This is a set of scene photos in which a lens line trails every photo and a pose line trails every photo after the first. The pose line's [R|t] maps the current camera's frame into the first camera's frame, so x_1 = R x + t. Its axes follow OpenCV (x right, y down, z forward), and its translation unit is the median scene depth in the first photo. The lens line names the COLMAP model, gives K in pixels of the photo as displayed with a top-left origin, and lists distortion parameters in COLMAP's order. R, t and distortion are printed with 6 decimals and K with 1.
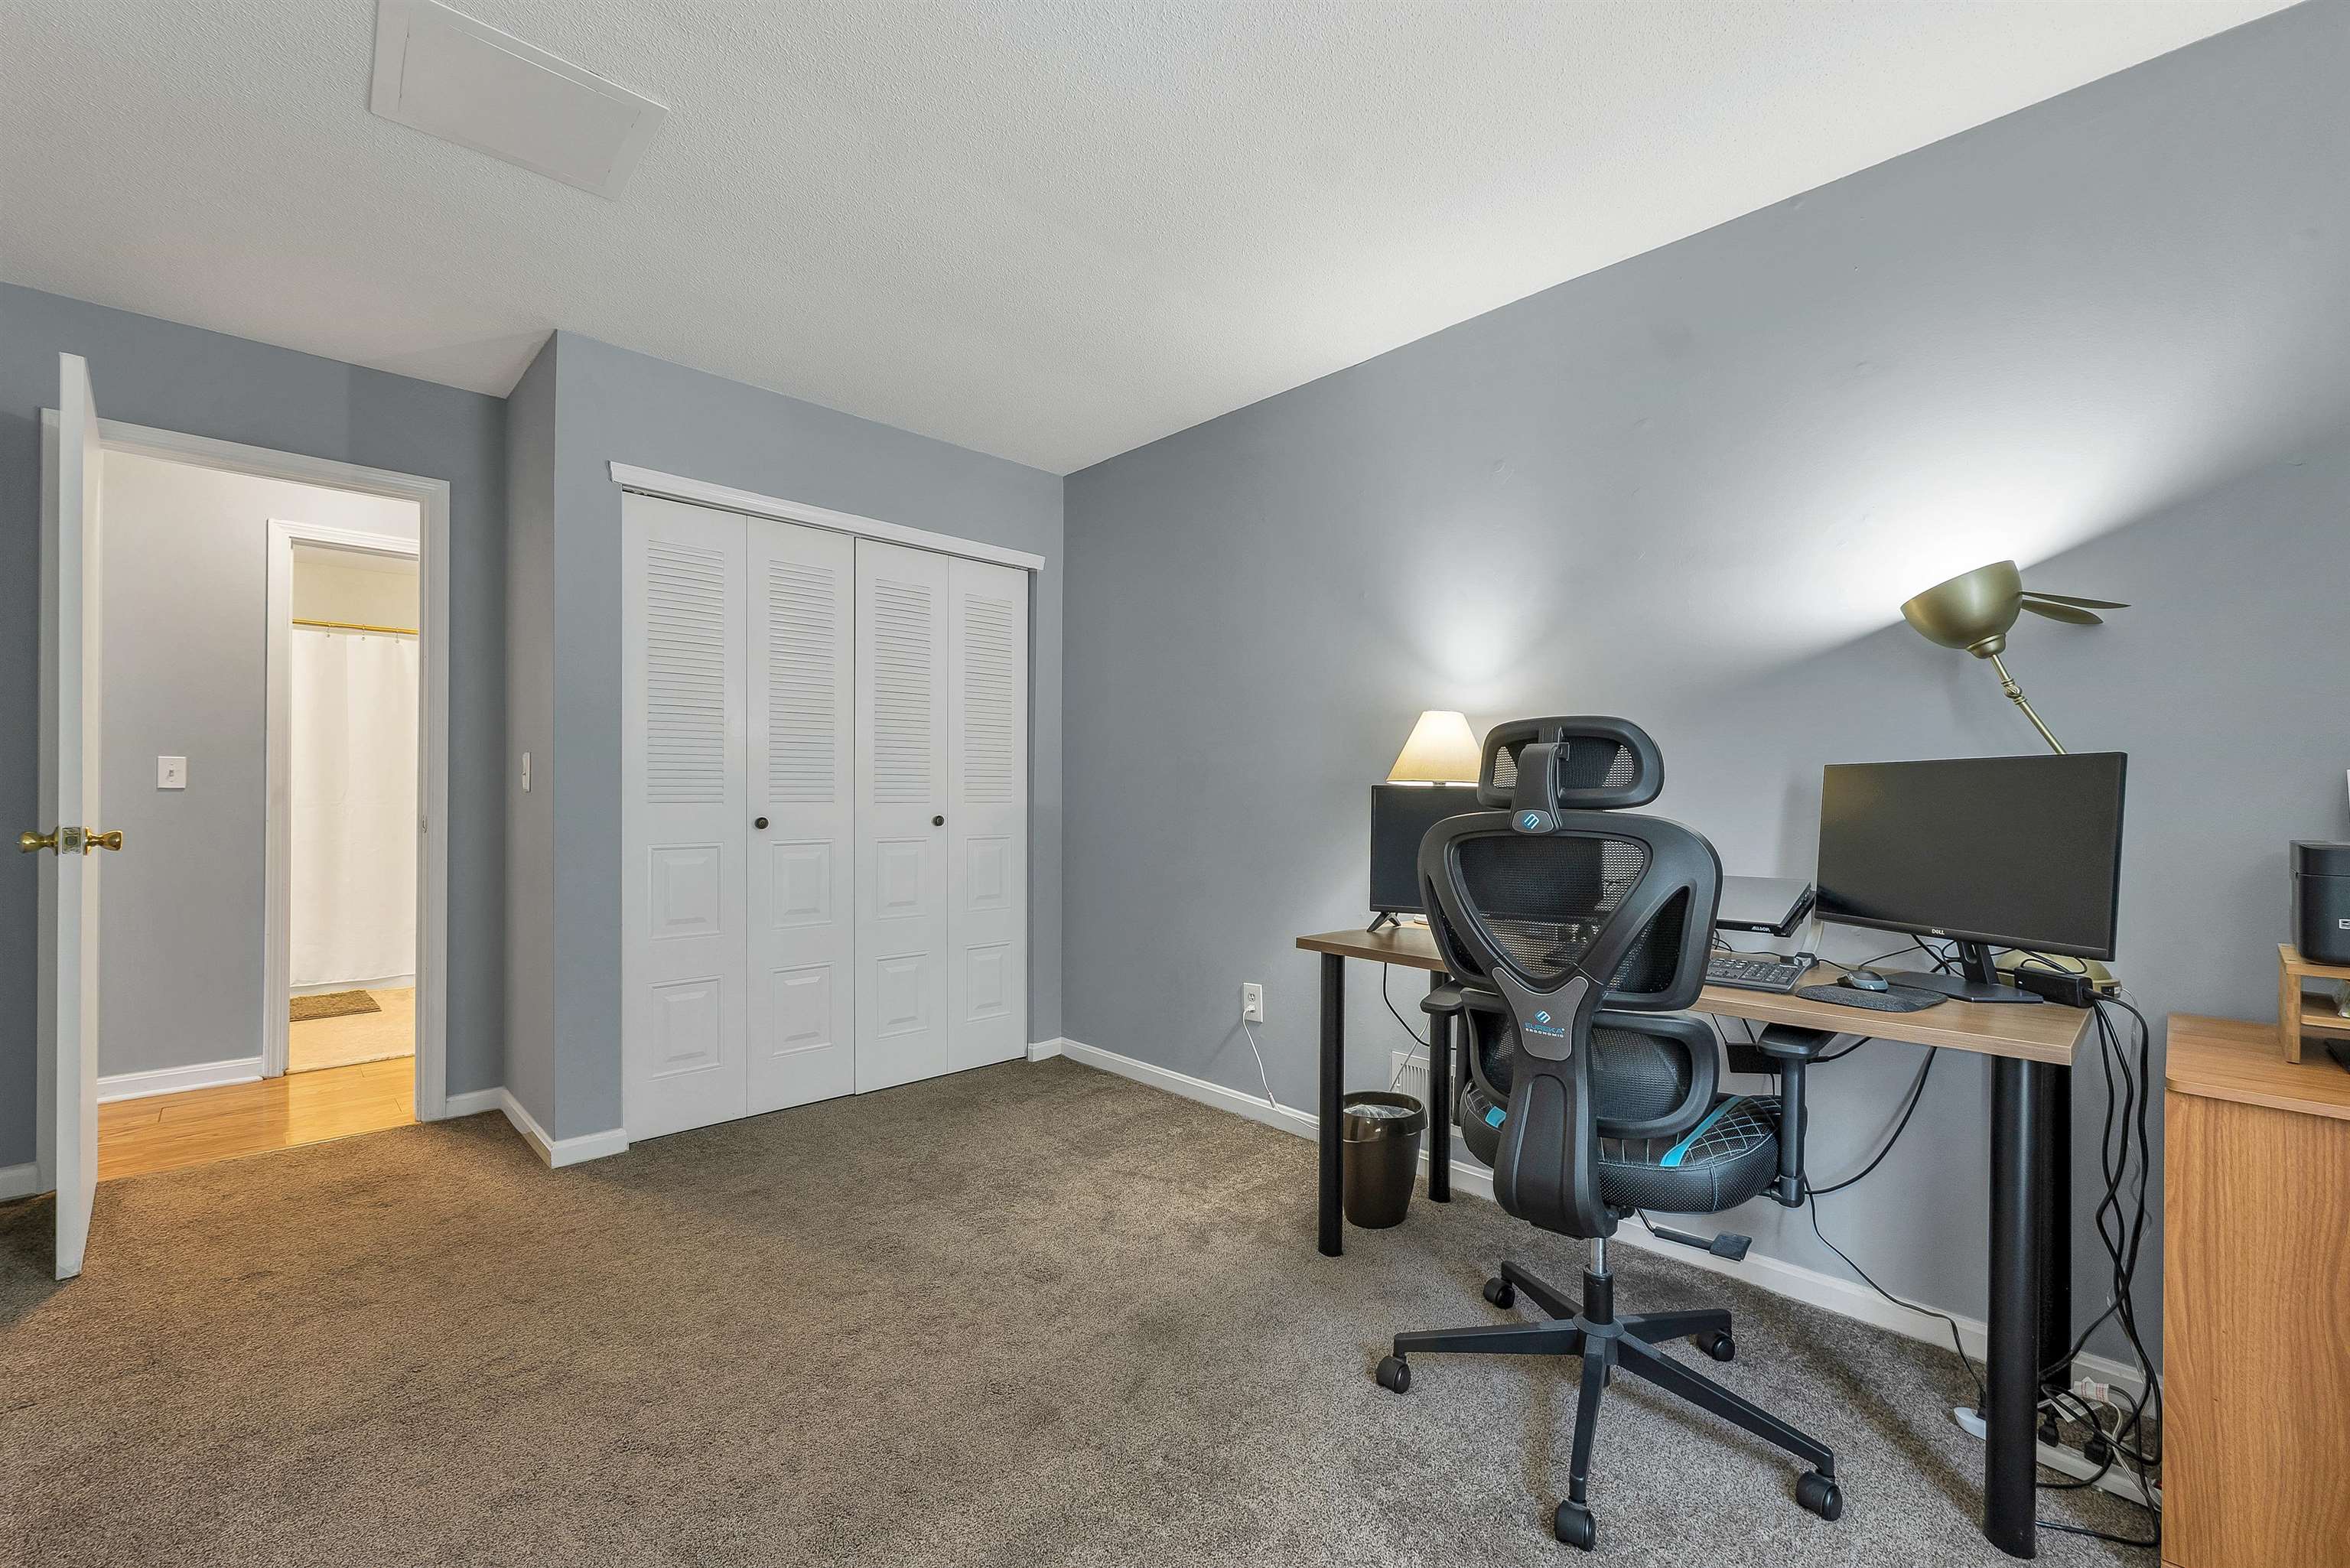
lens RADIAL K [[966.5, 0, 1176.0], [0, 966.5, 803.4], [0, 0, 1]] dist [0.001023, 0.000089]
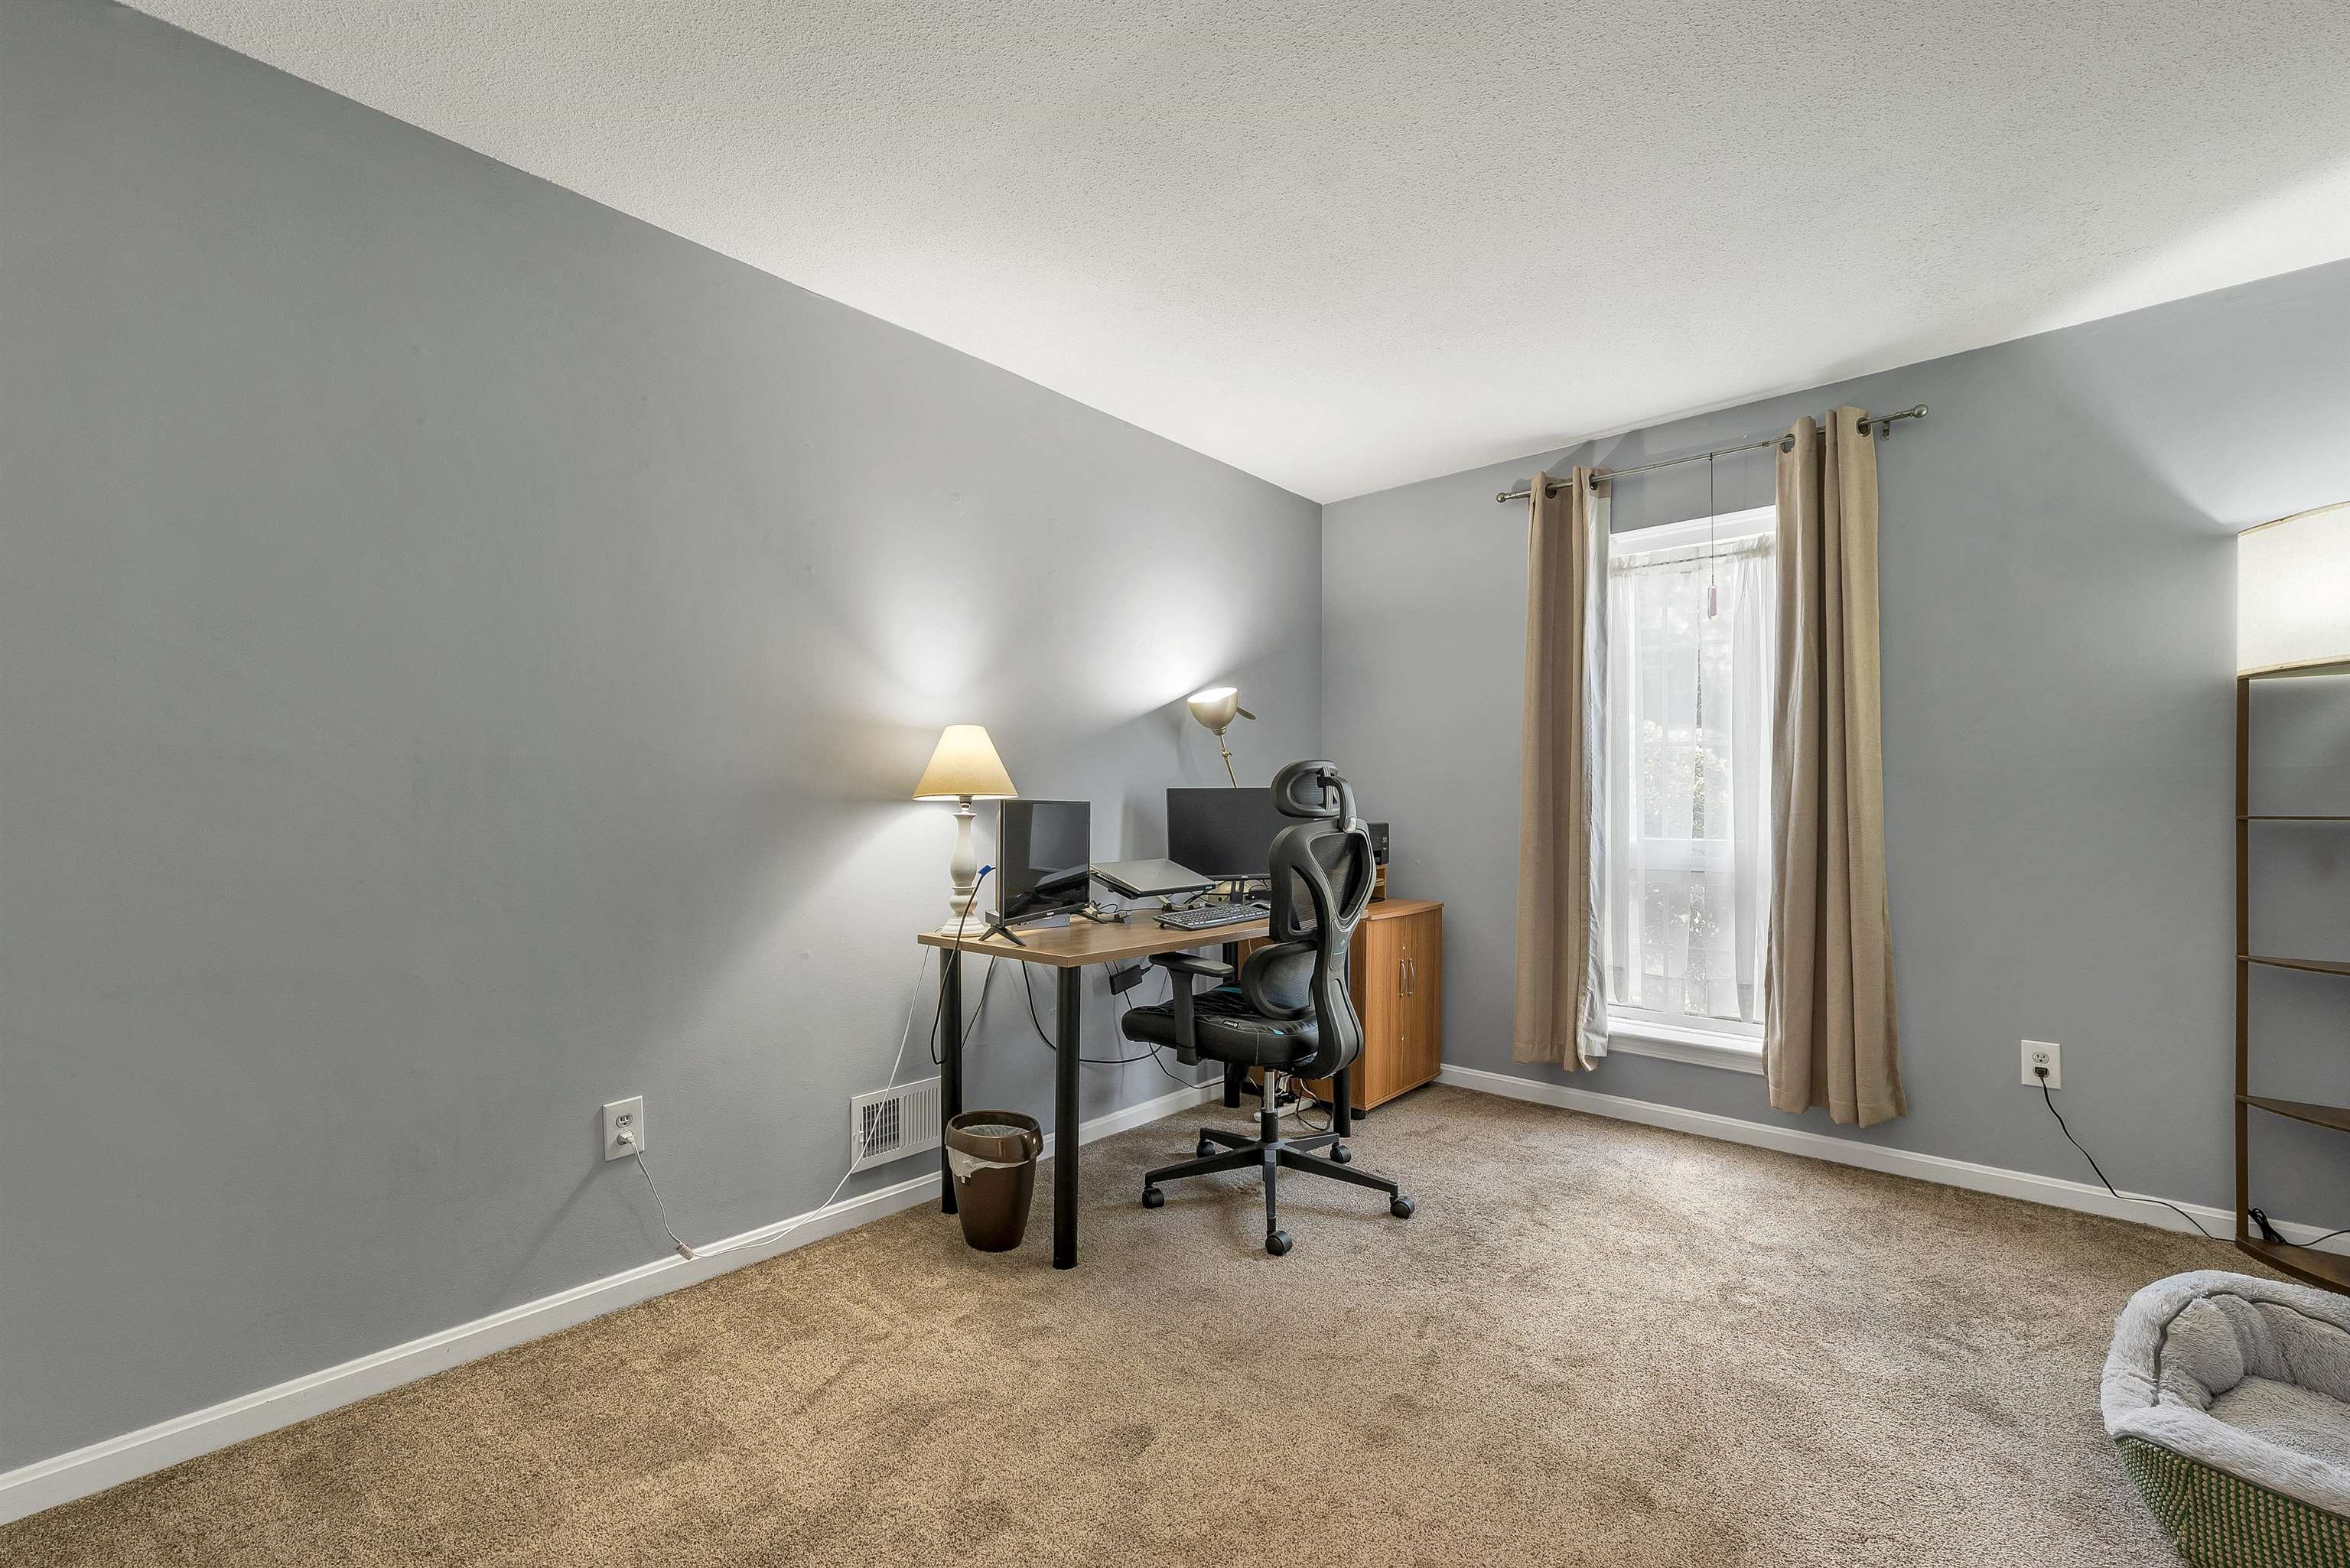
lens RADIAL K [[966.5, 0, 1176.0], [0, 966.5, 803.4], [0, 0, 1]] dist [0.001023, 0.000089]
pose [[-0.078342, -0.007141, 0.996901, -0.612516], [0.003652, 0.999966, 0.007450, -0.016458], [-0.996920, 0.004225, -0.078313, 0.695853]]
